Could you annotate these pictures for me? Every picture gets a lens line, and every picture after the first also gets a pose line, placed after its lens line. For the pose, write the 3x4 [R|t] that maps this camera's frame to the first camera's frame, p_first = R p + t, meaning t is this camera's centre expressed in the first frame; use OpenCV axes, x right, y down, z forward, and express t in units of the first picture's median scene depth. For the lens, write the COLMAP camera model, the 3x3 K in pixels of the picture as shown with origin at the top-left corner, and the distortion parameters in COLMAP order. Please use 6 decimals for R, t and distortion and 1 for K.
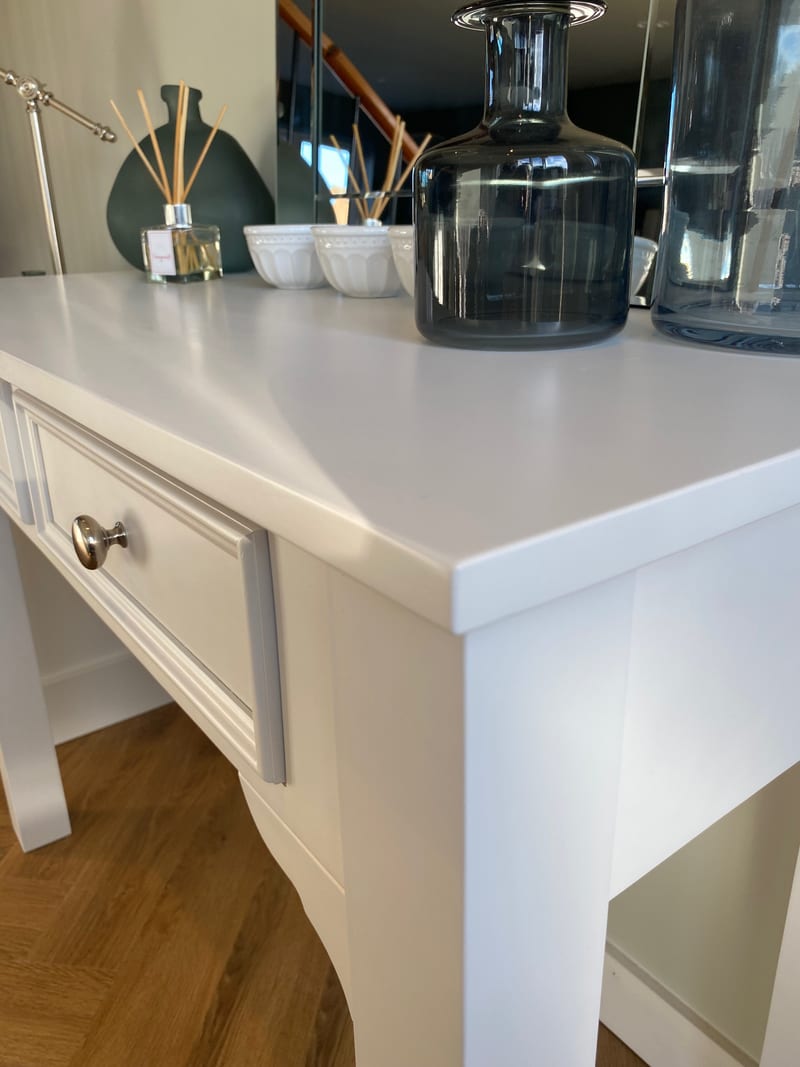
lens RADIAL K [[817.8, 0, 400.0], [0, 817.8, 533.5], [0, 0, 1]] dist [0.007767, 0.007455]
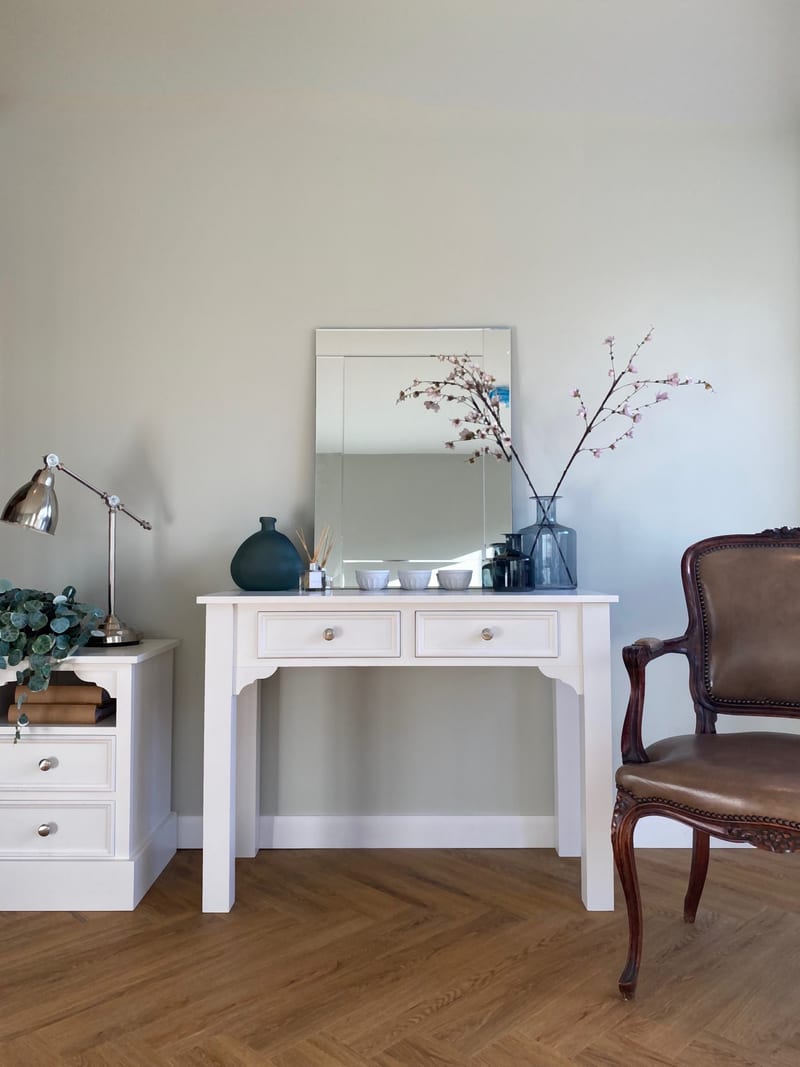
lens RADIAL K [[808.8, 0, 397.7], [0, 808.8, 554.0], [0, 0, 1]] dist [0.052671, -0.097230]
pose [[0.605295, 0.026802, 0.795550, -1.731944], [0.280545, 0.928120, -0.244721, 0.226269], [-0.744925, 0.371316, 0.554267, -0.519134]]
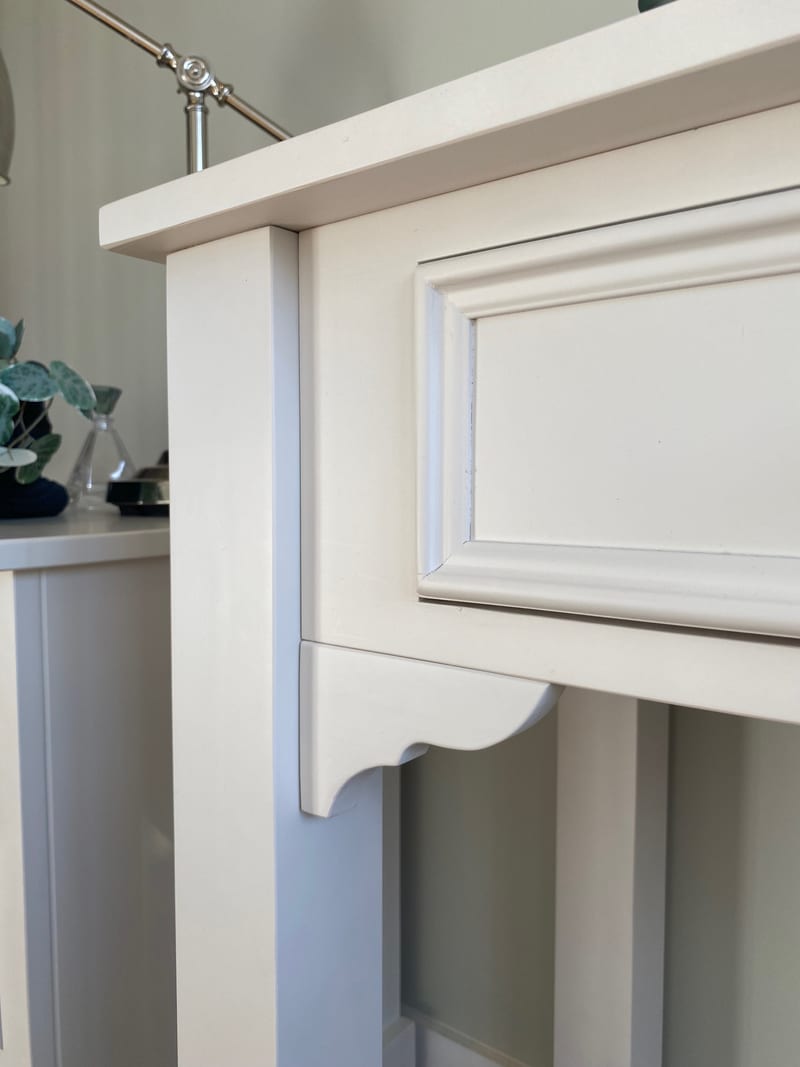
lens RADIAL K [[817.2, 0, 405.6], [0, 817.2, 537.1], [0, 0, 1]] dist [0.001627, -0.003457]
pose [[0.964204, -0.000688, 0.265162, -0.527310], [0.080027, 0.954122, -0.288524, -0.037961], [-0.252798, 0.299416, 0.920023, 0.582977]]
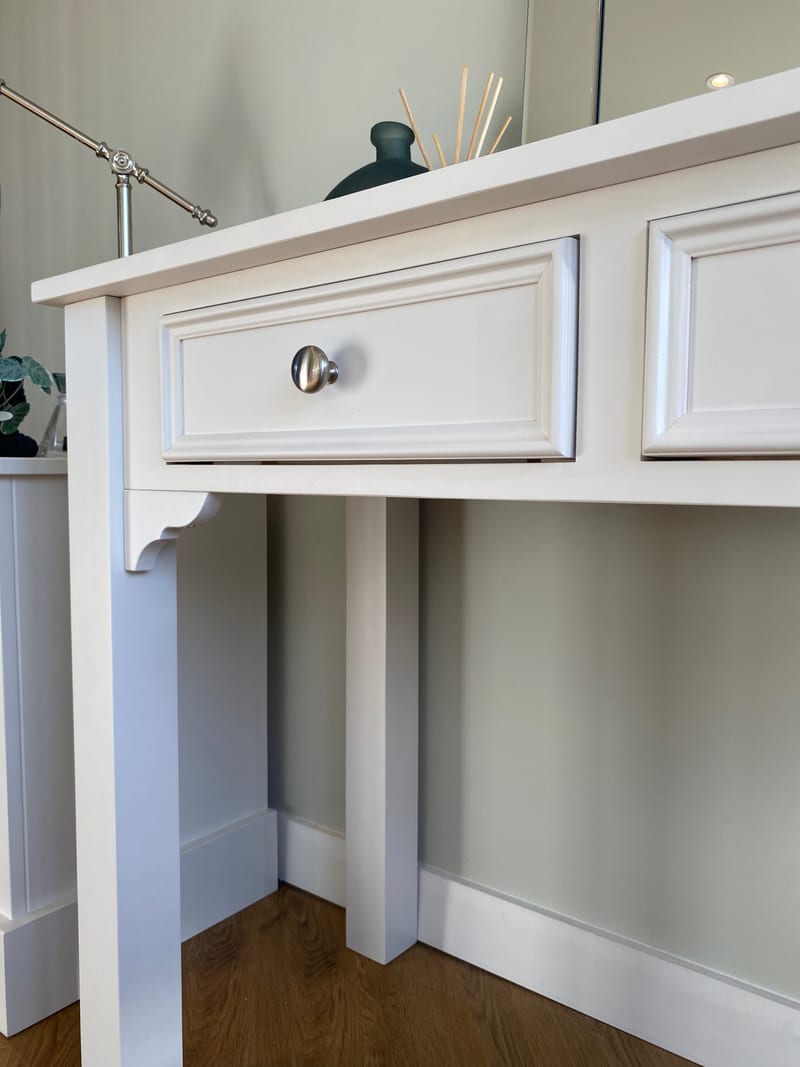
lens RADIAL K [[817.8, 0, 400.0], [0, 817.8, 533.5], [0, 0, 1]] dist [0.007767, 0.007455]
pose [[0.967700, -0.000168, 0.252103, -0.438741], [0.074432, 0.955613, -0.285068, 0.137592], [-0.240865, 0.294625, 0.924760, 0.251437]]
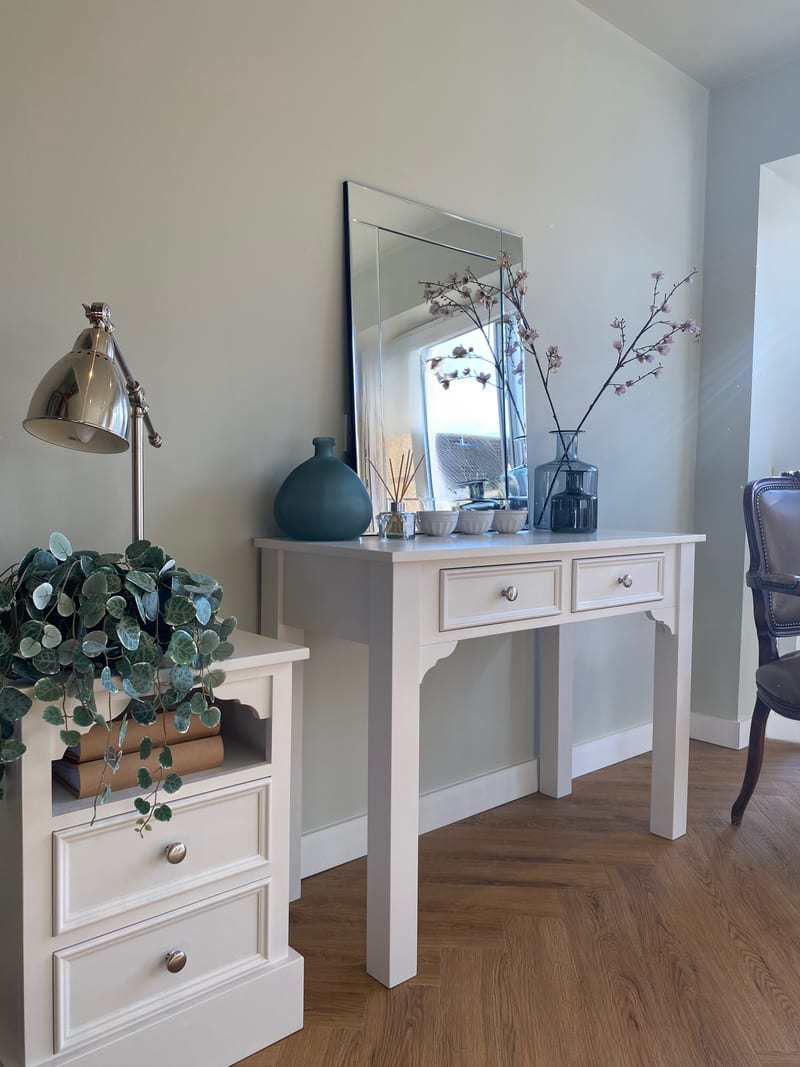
lens RADIAL K [[819.2, 0, 400.1], [0, 819.2, 555.8], [0, 0, 1]] dist [0.024688, -0.000858]
pose [[-0.074594, -0.058530, 0.995495, -1.813597], [0.360996, 0.928984, 0.081670, -0.352941], [-0.929579, 0.365462, -0.048168, 0.908865]]
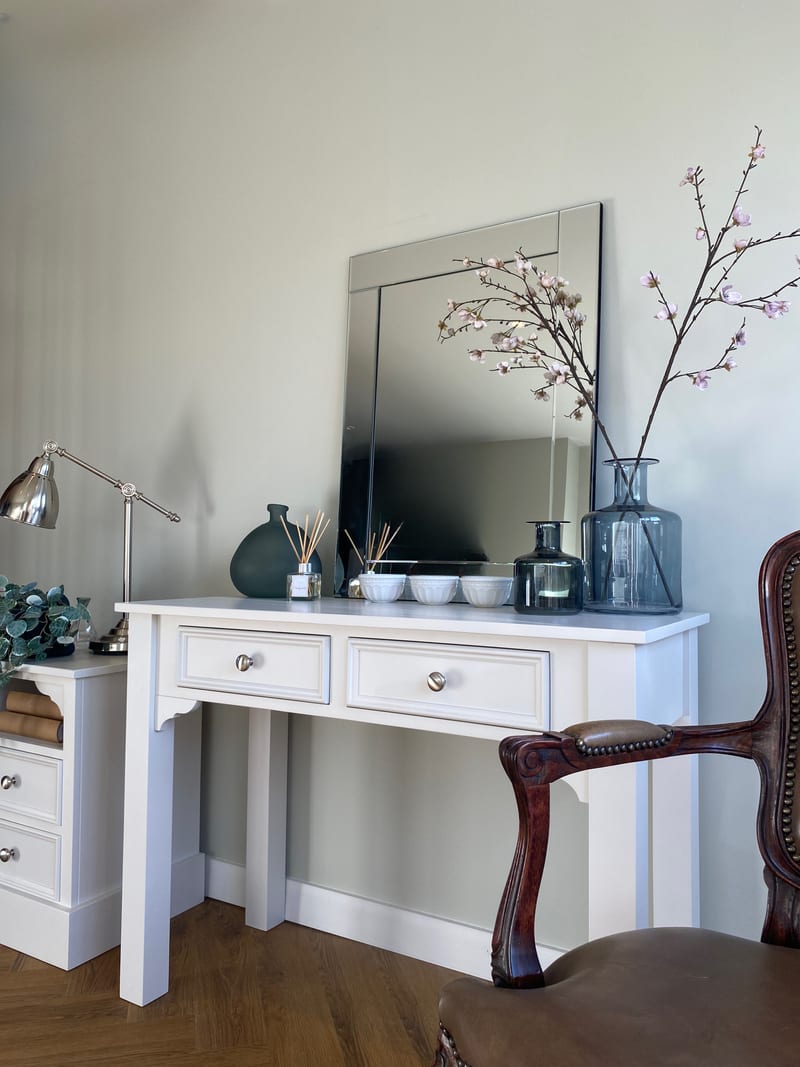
lens RADIAL K [[811.5, 0, 401.9], [0, 811.5, 547.1], [0, 0, 1]] dist [0.002836, -0.003363]
pose [[0.924096, 0.036411, 0.380422, -0.639406], [0.110919, 0.927045, -0.358167, 0.231478], [-0.365710, 0.373177, 0.852640, -0.613050]]
